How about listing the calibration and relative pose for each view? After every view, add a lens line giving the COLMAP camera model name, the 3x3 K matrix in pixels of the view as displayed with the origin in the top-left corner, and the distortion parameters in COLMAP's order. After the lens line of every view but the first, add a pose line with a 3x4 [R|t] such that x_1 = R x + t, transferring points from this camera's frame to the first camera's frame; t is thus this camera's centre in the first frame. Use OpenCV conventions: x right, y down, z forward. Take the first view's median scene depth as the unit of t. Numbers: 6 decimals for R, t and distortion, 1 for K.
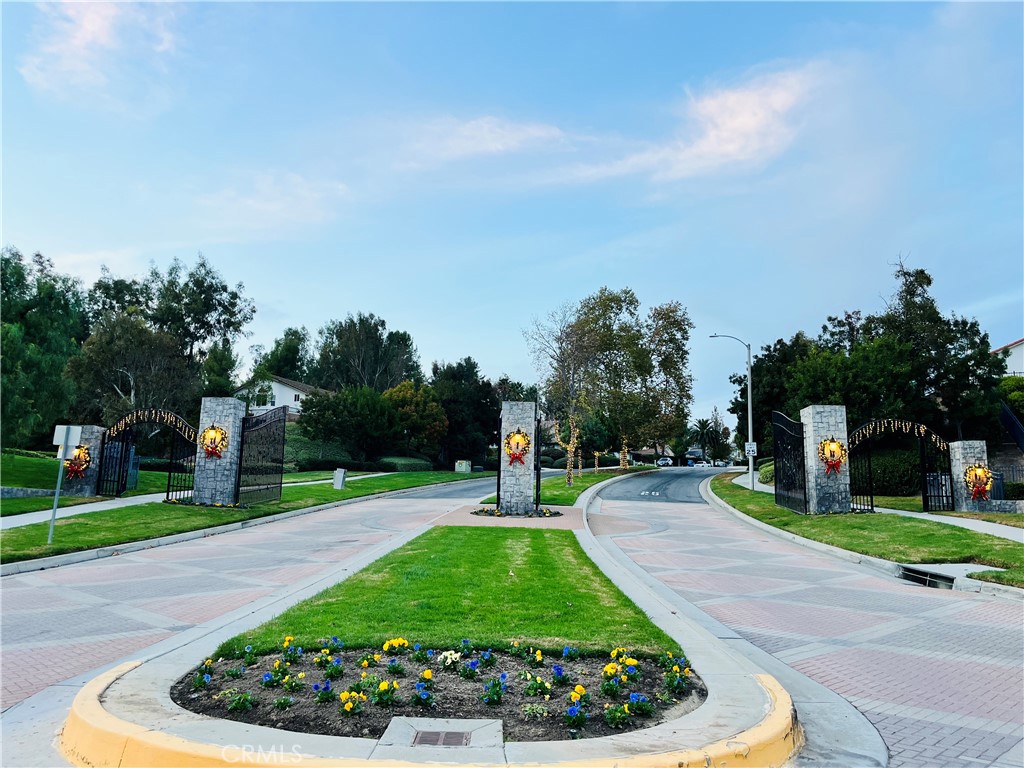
lens RADIAL K [[790.7, 0, 512.0], [0, 790.7, 384.0], [0, 0, 1]] dist [0.027033, 0.002179]
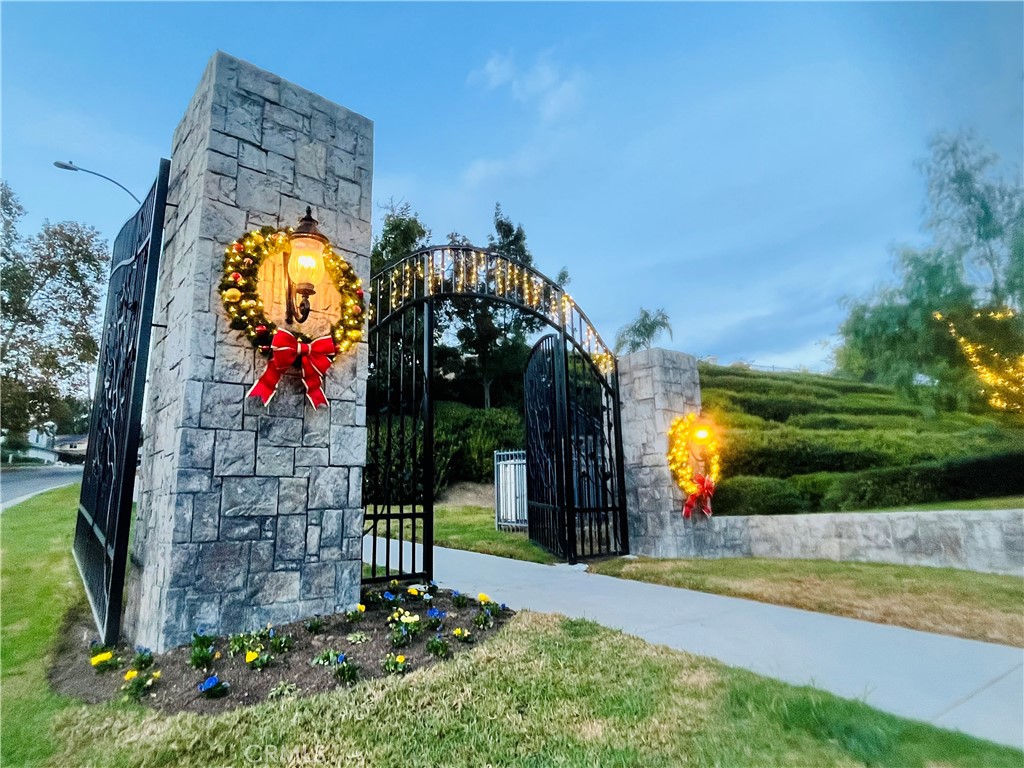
lens RADIAL K [[602.3, 0, 513.5], [0, 602.3, 381.8], [0, 0, 1]] dist [-0.004086, -0.002162]
pose [[0.719473, 0.116192, 0.684732, 0.342666], [-0.081430, 0.993219, -0.082978, 0.113210], [-0.689730, 0.003943, 0.724055, 0.857134]]
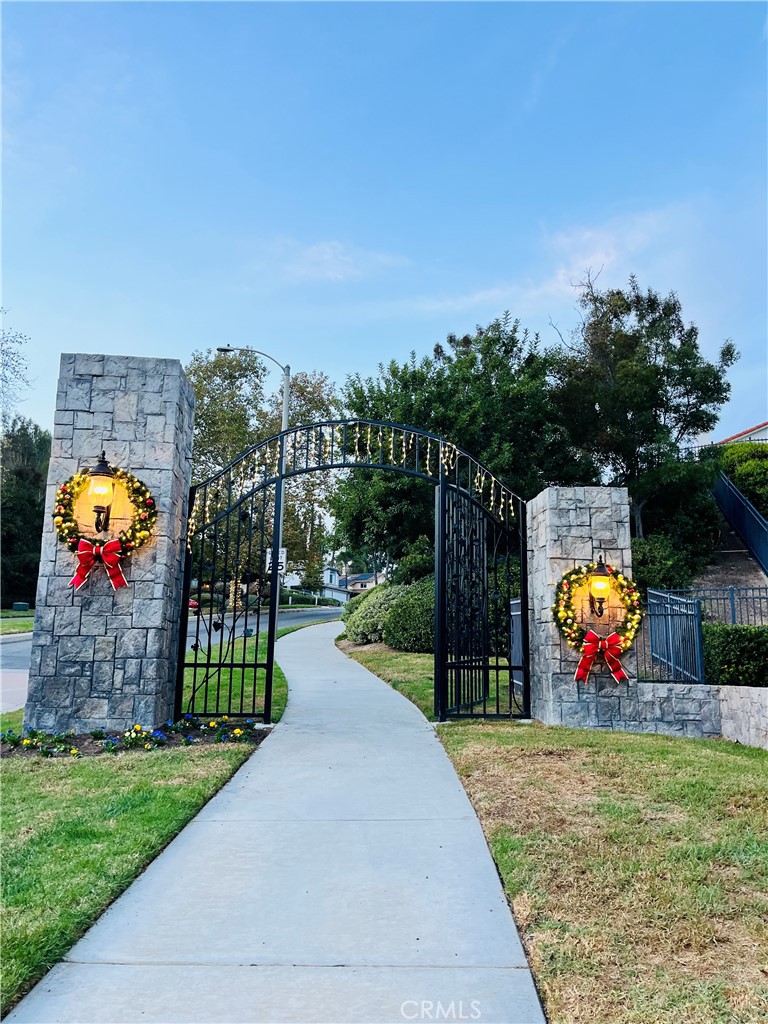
lens RADIAL K [[790.7, 0, 384.0], [0, 790.7, 512.0], [0, 0, 1]] dist [0.027033, 0.002179]
pose [[0.993431, 0.023293, 0.112039, 0.467056], [-0.021087, 0.999560, -0.020840, 0.088764], [-0.112475, 0.018340, 0.993485, 0.710570]]
